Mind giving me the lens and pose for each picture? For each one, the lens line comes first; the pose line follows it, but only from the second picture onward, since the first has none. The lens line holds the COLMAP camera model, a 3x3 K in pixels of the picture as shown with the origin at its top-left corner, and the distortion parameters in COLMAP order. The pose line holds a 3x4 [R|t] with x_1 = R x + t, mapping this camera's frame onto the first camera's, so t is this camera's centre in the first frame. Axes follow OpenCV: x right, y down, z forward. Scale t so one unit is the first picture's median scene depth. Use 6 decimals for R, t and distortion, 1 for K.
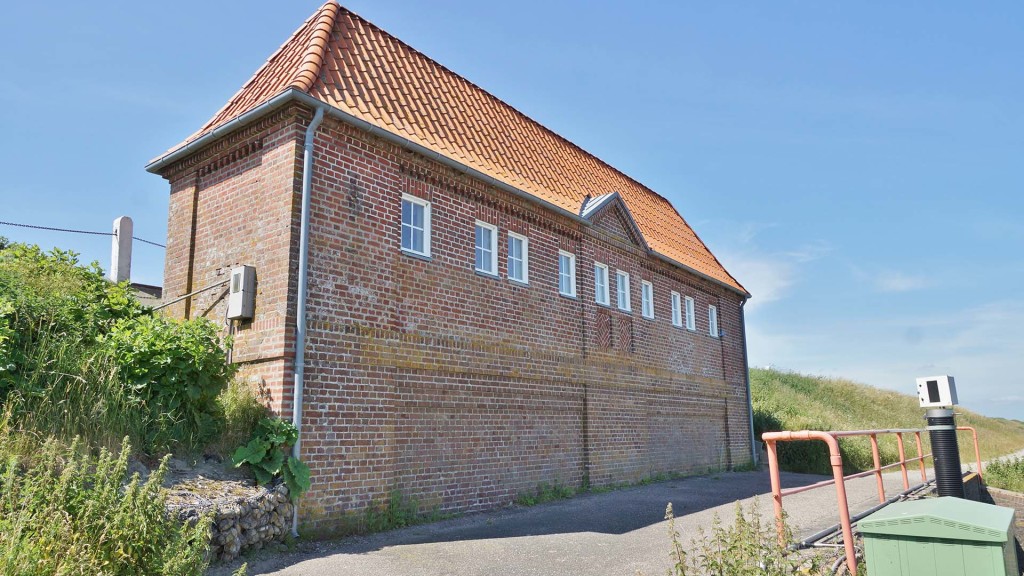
lens RADIAL K [[692.0, 0, 508.5], [0, 692.0, 292.8], [0, 0, 1]] dist [-0.014306, 0.016969]
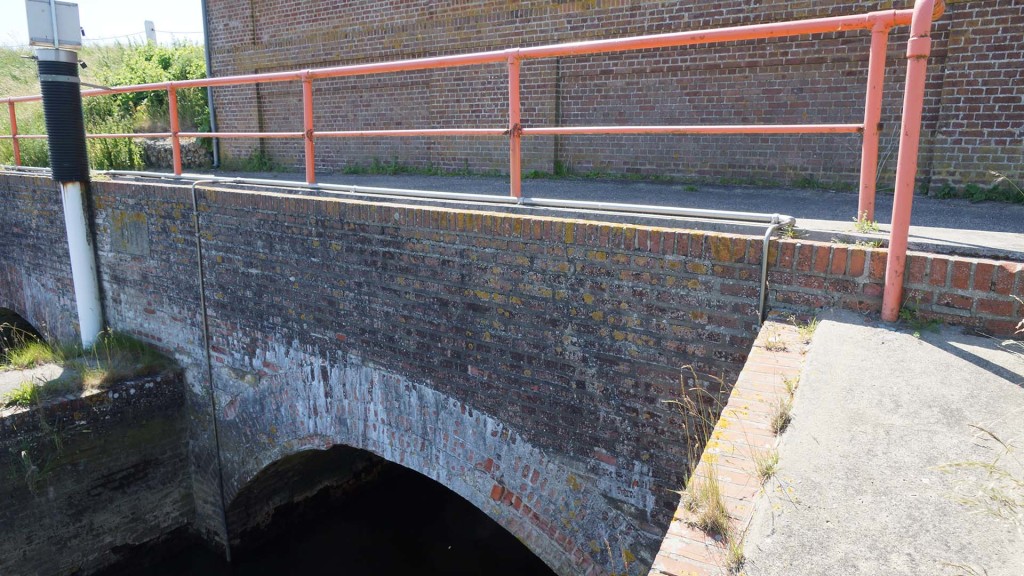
lens RADIAL K [[692.0, 0, 506.0], [0, 692.0, 300.4], [0, 0, 1]] dist [-0.014306, 0.016969]
pose [[0.012651, 0.231055, -0.972858, 1.152940], [0.191473, 0.954372, 0.229154, 0.279842], [0.981416, -0.189175, -0.032167, 1.192972]]
